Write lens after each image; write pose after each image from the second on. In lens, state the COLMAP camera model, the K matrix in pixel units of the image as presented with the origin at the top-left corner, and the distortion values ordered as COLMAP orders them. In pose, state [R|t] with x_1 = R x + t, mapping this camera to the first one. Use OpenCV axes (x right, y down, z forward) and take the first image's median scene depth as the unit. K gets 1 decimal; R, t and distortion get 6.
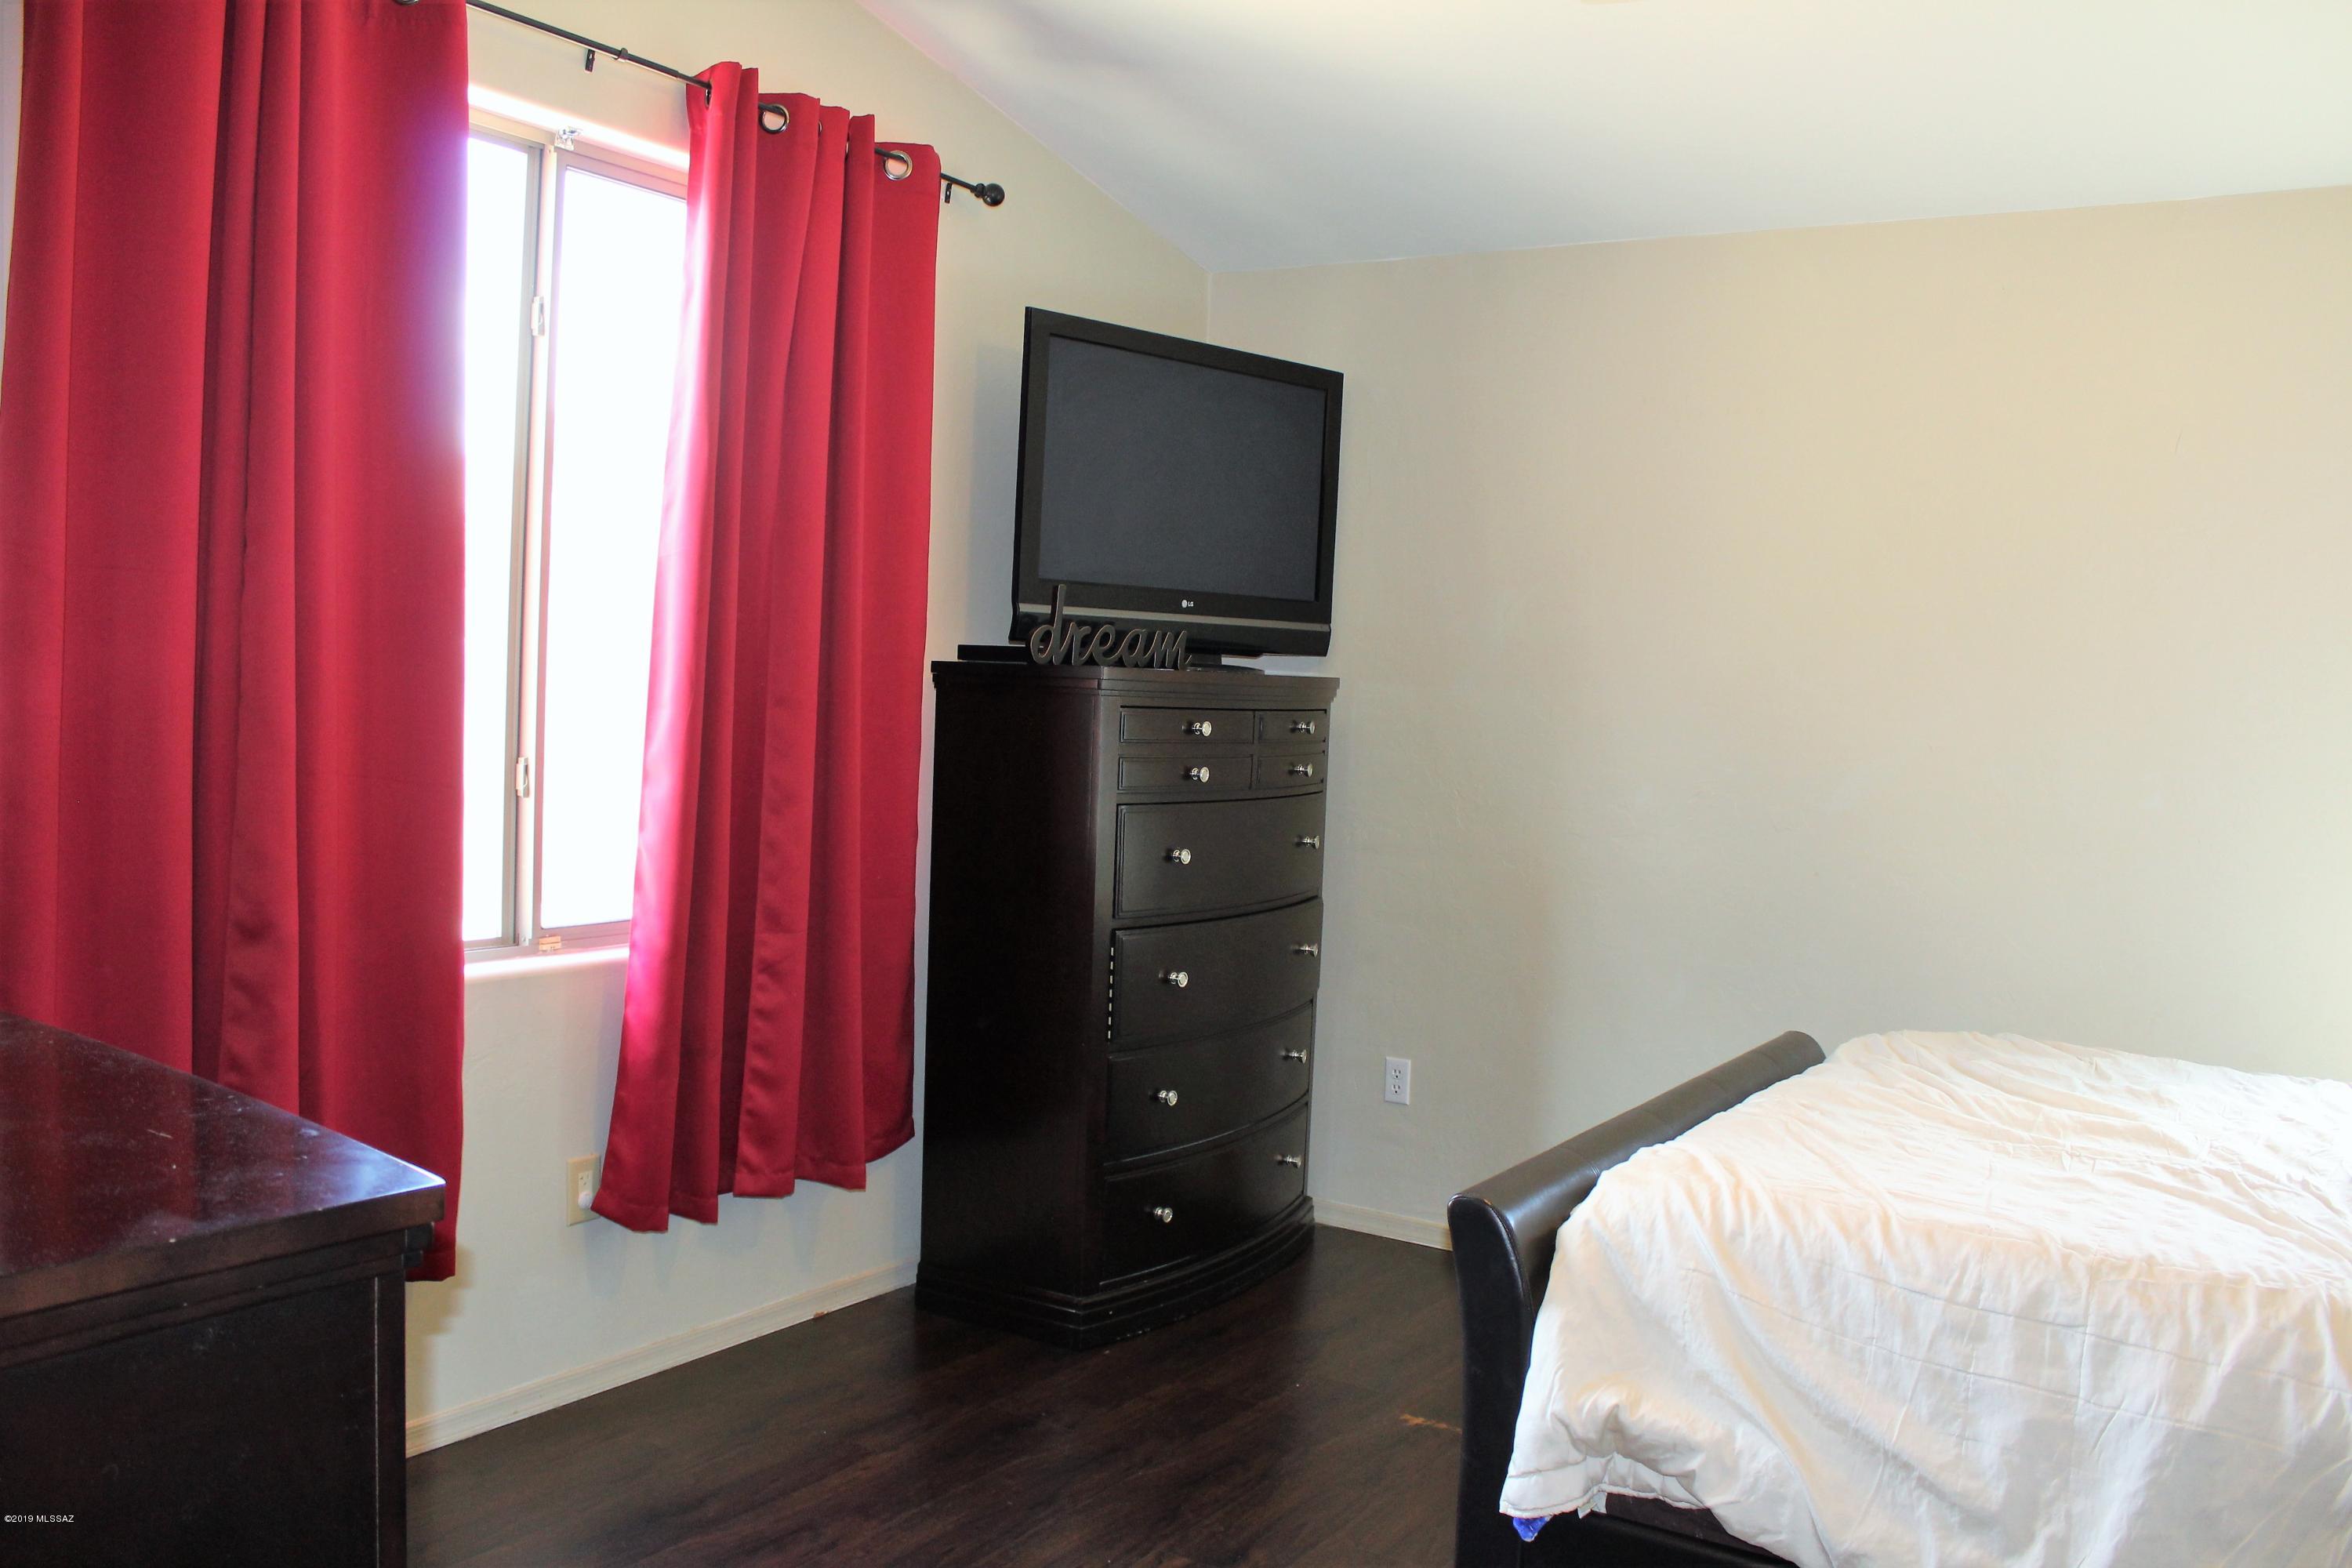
lens RADIAL K [[2015.8, 0, 1141.4], [0, 2015.8, 791.5], [0, 0, 1]] dist [-0.169896, 0.170786]
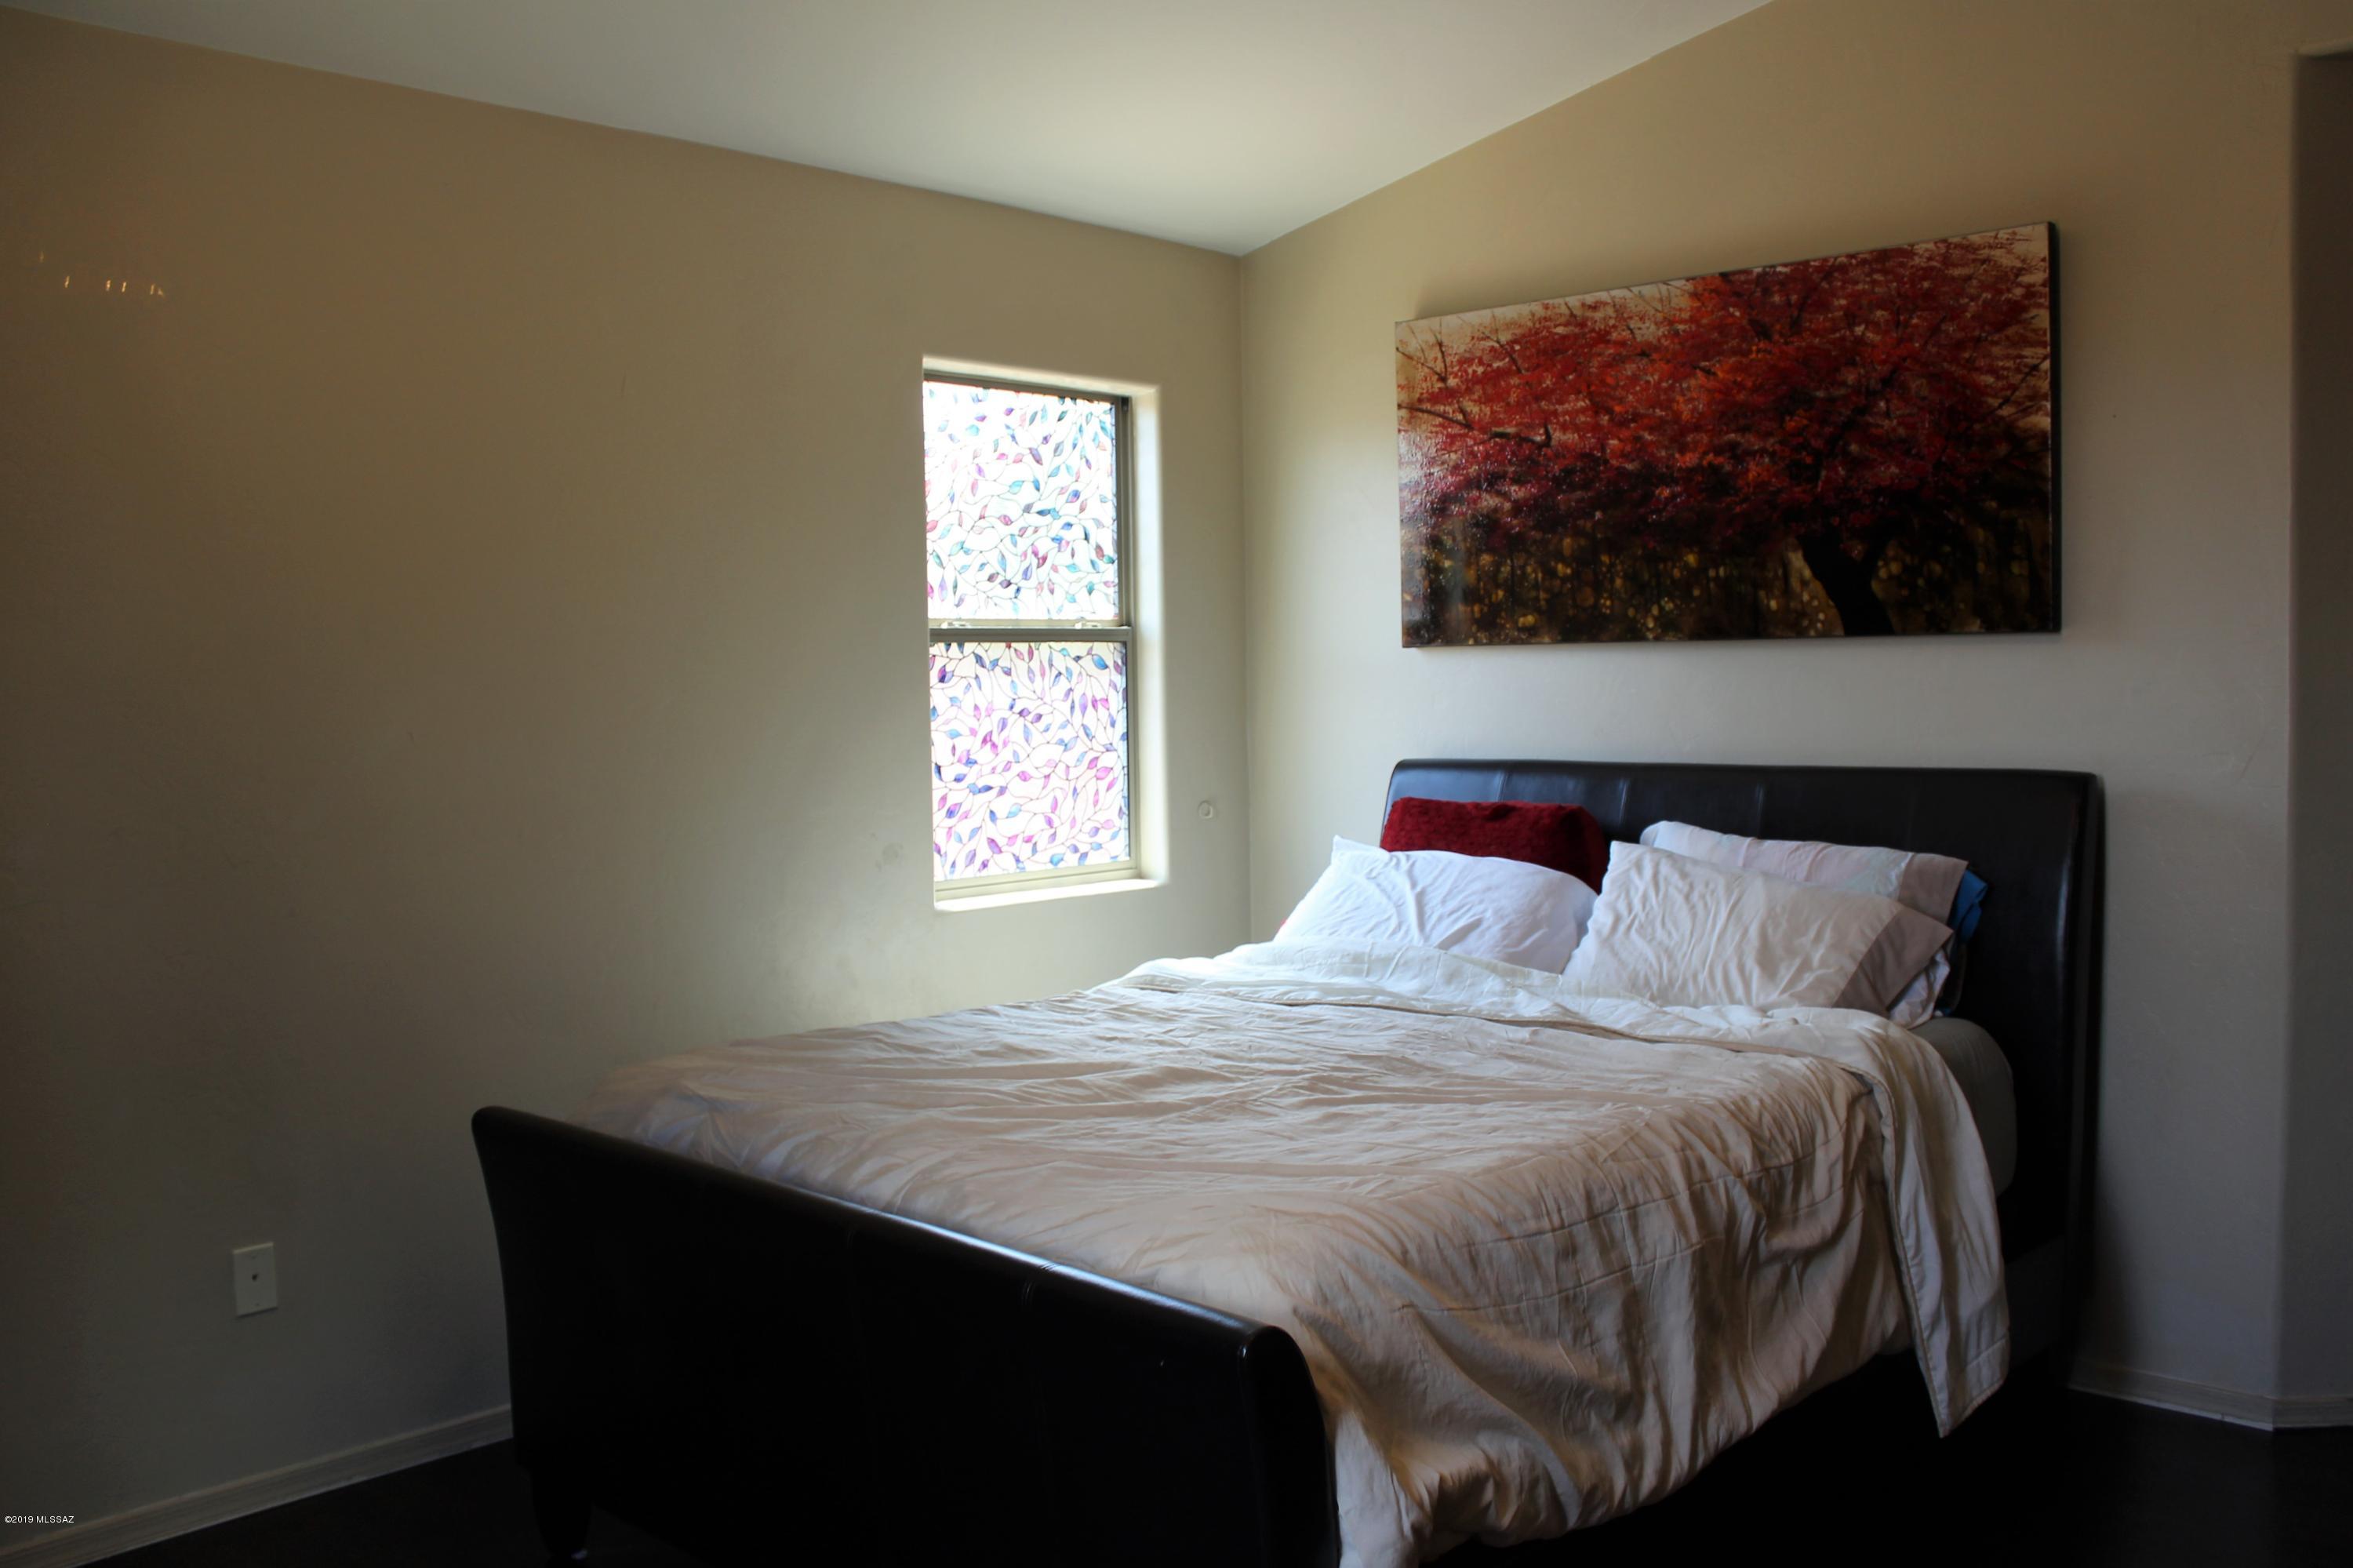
lens RADIAL K [[2016.7, 0, 1141.9], [0, 2016.7, 791.5], [0, 0, 1]] dist [-0.169896, 0.170786]
pose [[0.192031, -0.105087, 0.975746, -0.656182], [0.087473, 0.992126, 0.089636, -0.090335], [-0.977483, 0.068138, 0.199711, 0.995168]]
